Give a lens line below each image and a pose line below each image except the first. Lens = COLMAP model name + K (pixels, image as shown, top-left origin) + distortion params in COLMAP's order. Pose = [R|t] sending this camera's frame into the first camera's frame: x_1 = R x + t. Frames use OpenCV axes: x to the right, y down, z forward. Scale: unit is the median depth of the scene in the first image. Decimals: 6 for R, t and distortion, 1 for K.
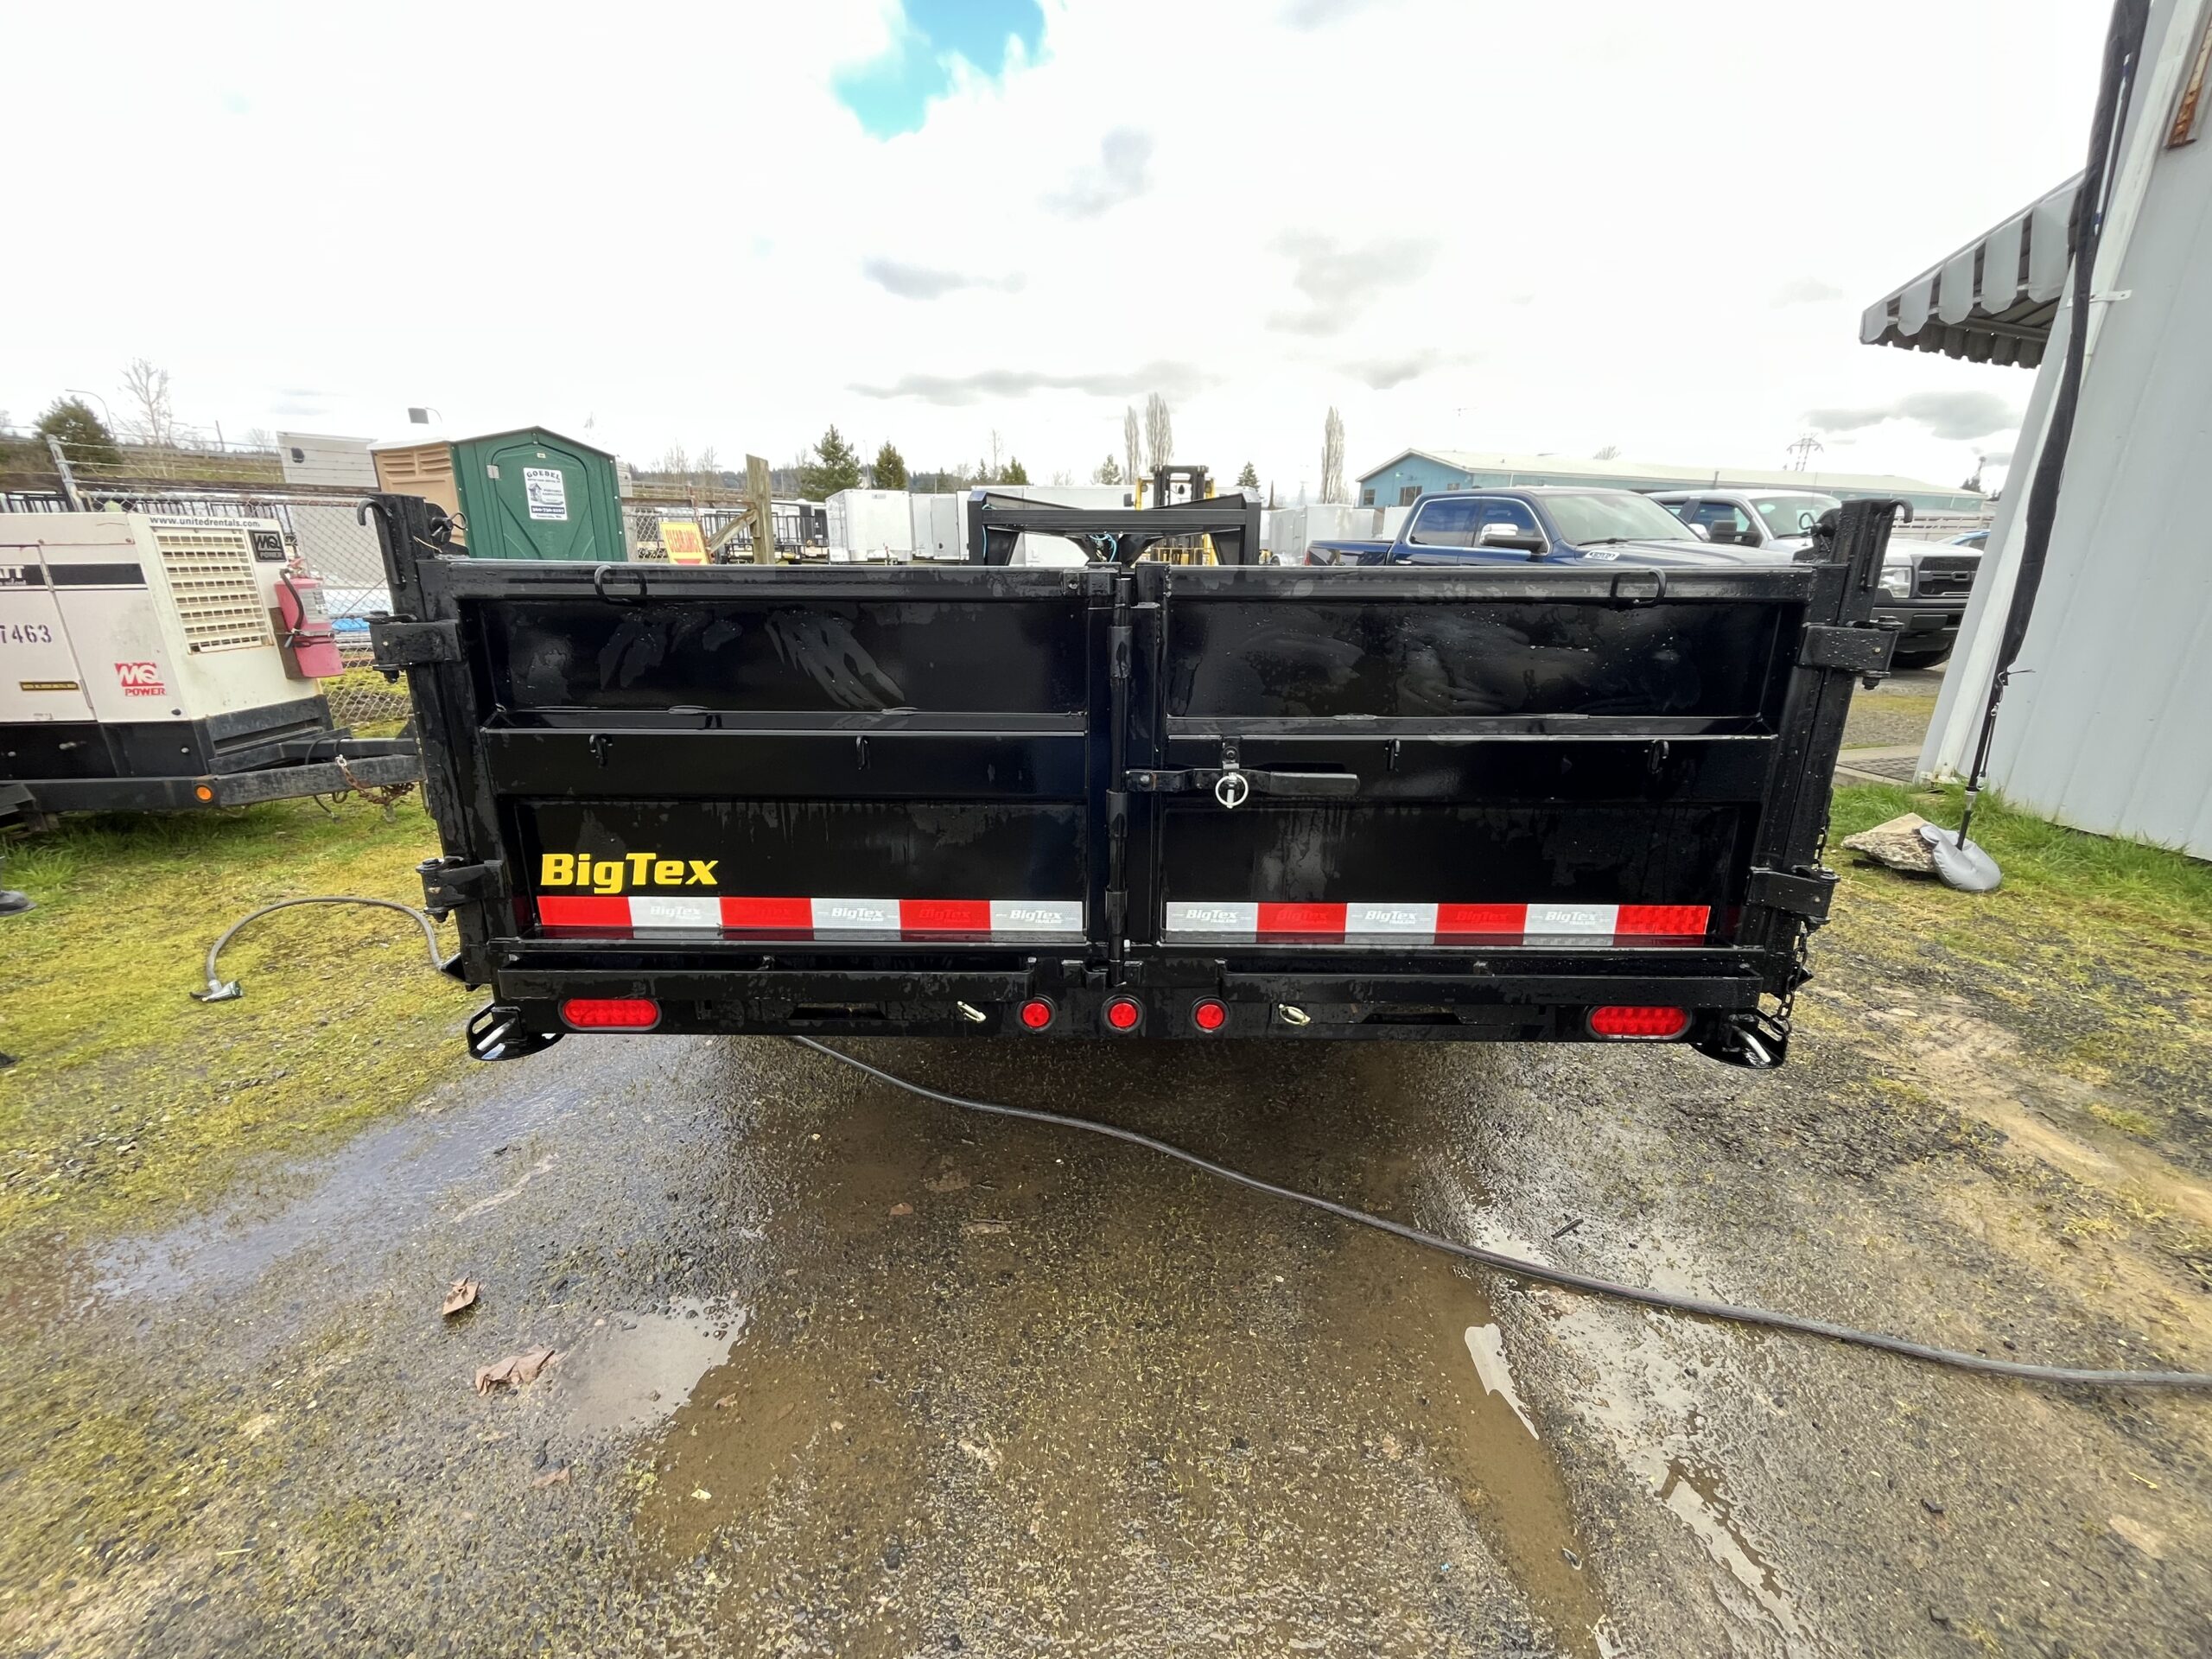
lens RADIAL K [[890.5, 0, 1106.0], [0, 890.5, 829.5], [0, 0, 1]] dist [0.000170, 0.000136]
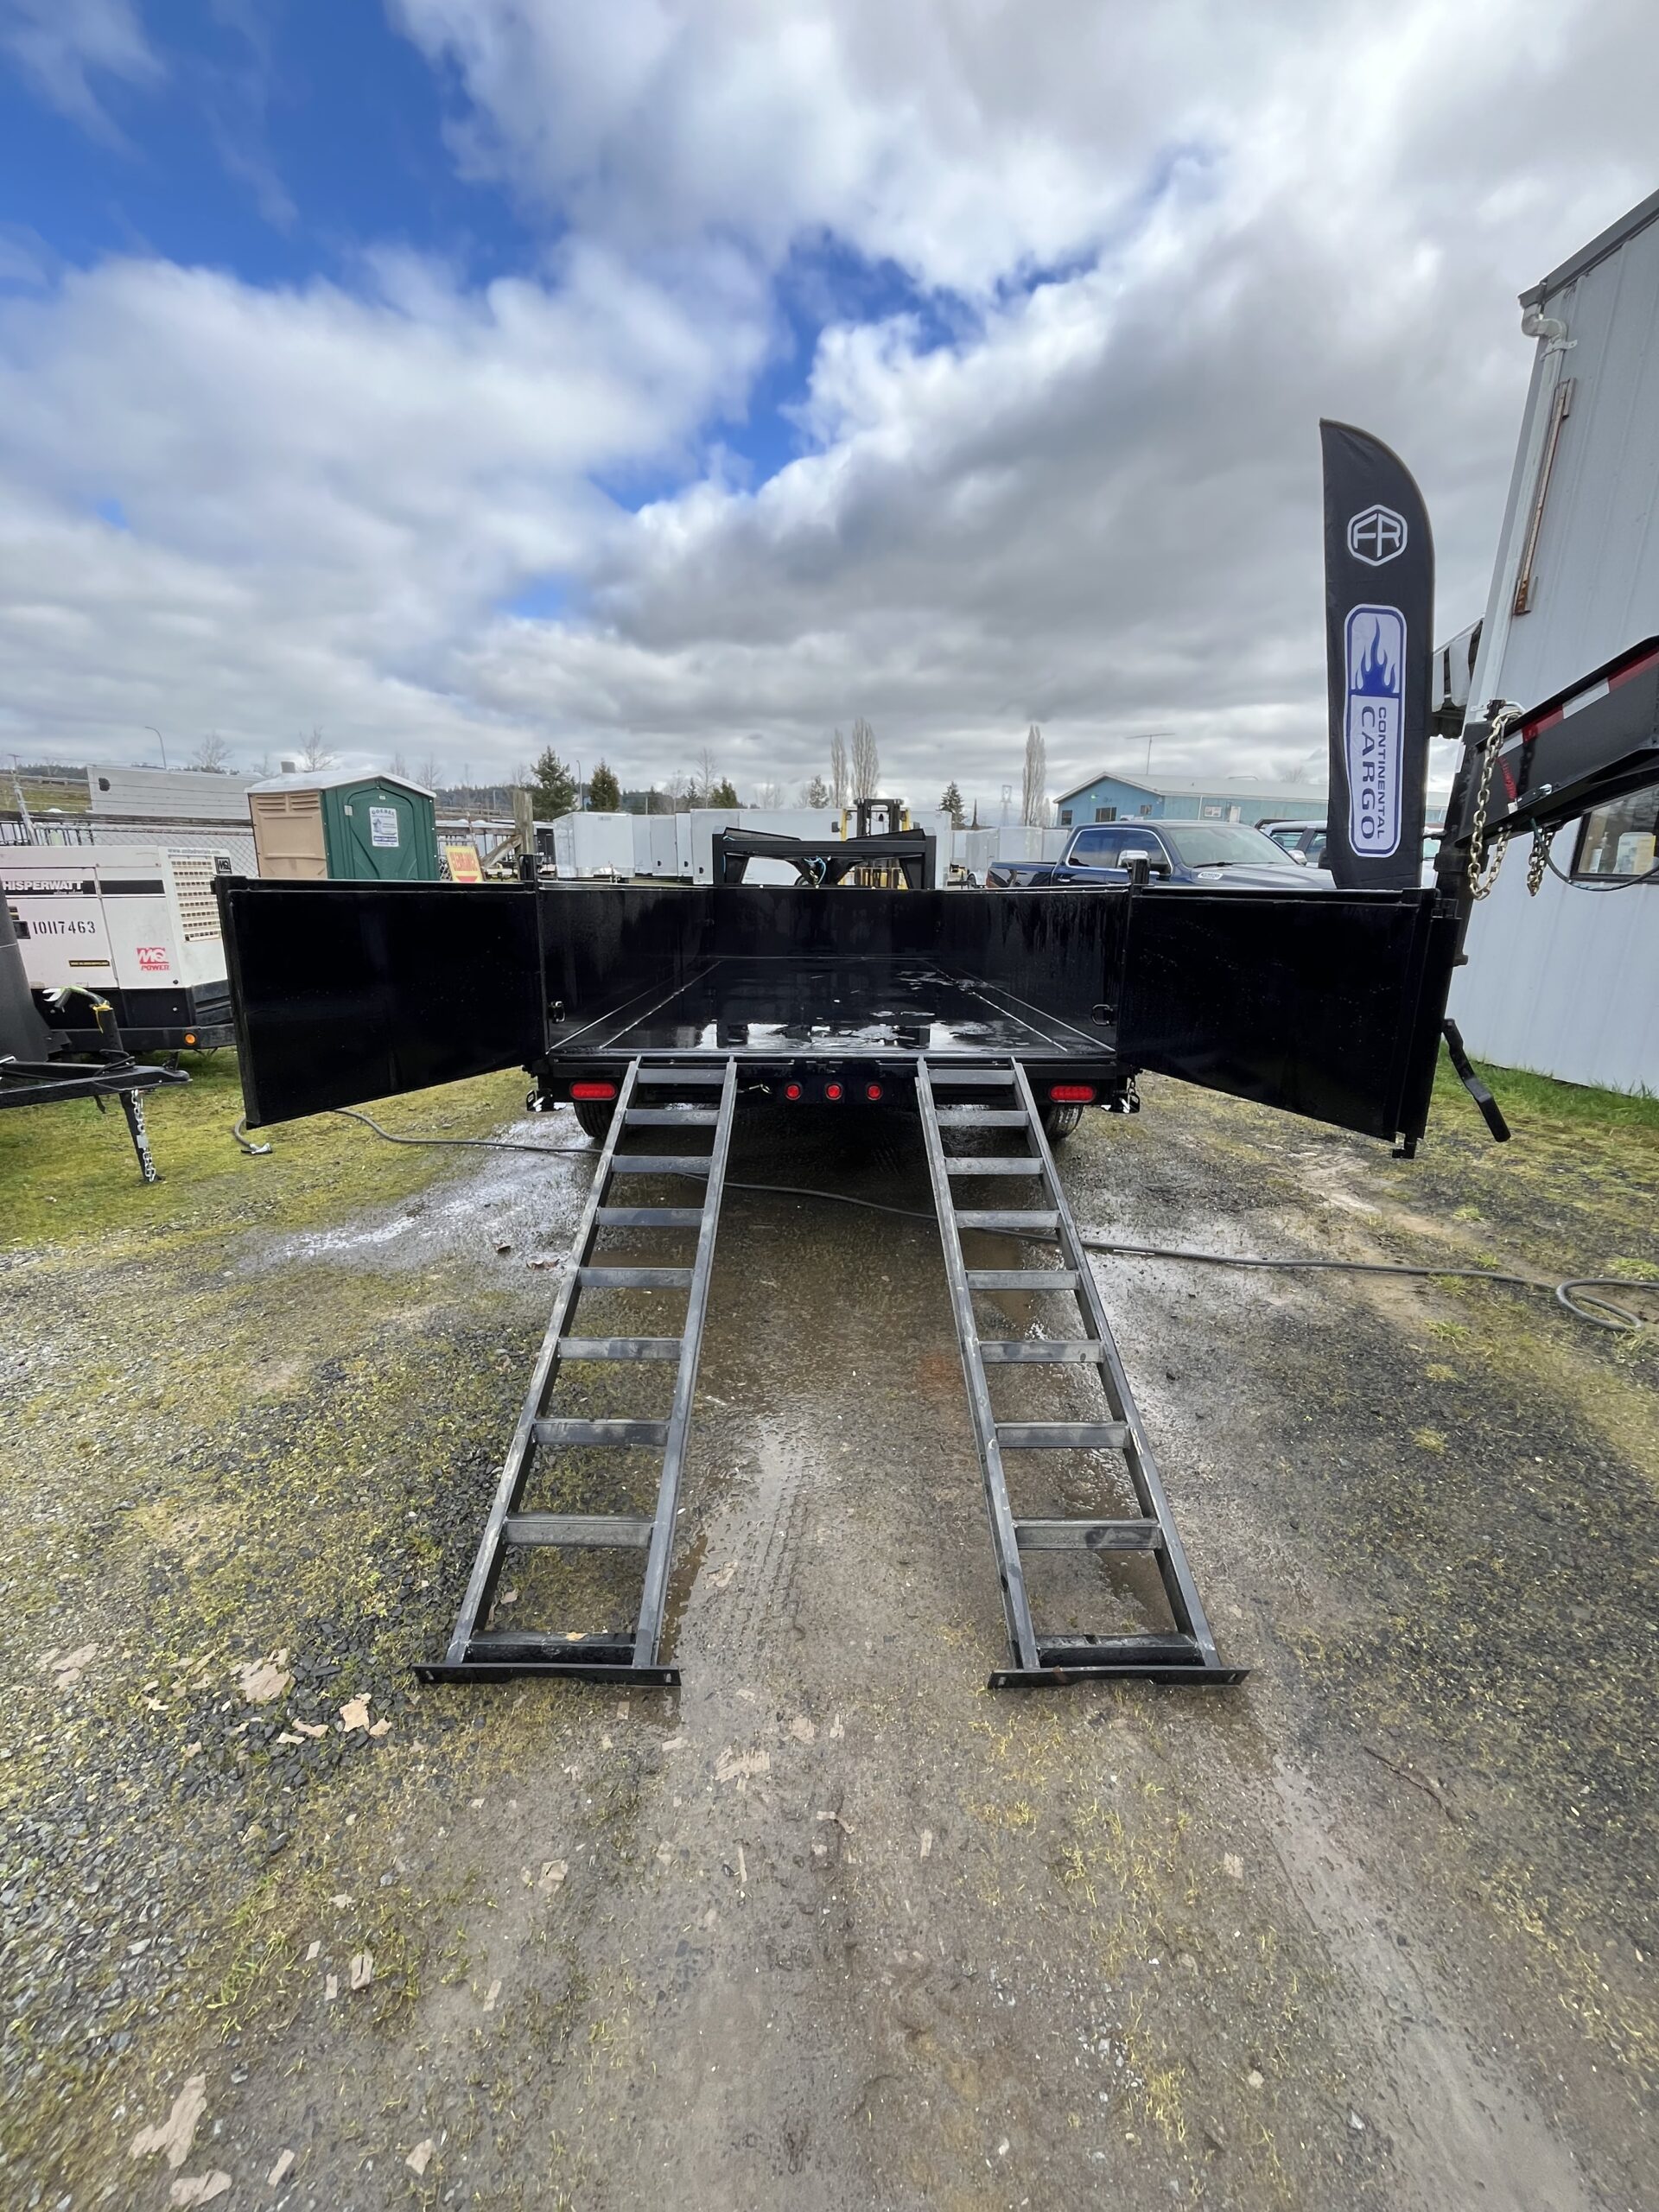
lens RADIAL K [[882.4, 0, 818.0], [0, 882.4, 1103.1], [0, 0, 1]] dist [0.003542, -0.000197]
pose [[0.999983, 0.001001, 0.005698, -0.007576], [-0.000757, 0.999084, -0.042782, 0.078133], [-0.005736, 0.042777, 0.999068, -0.267301]]
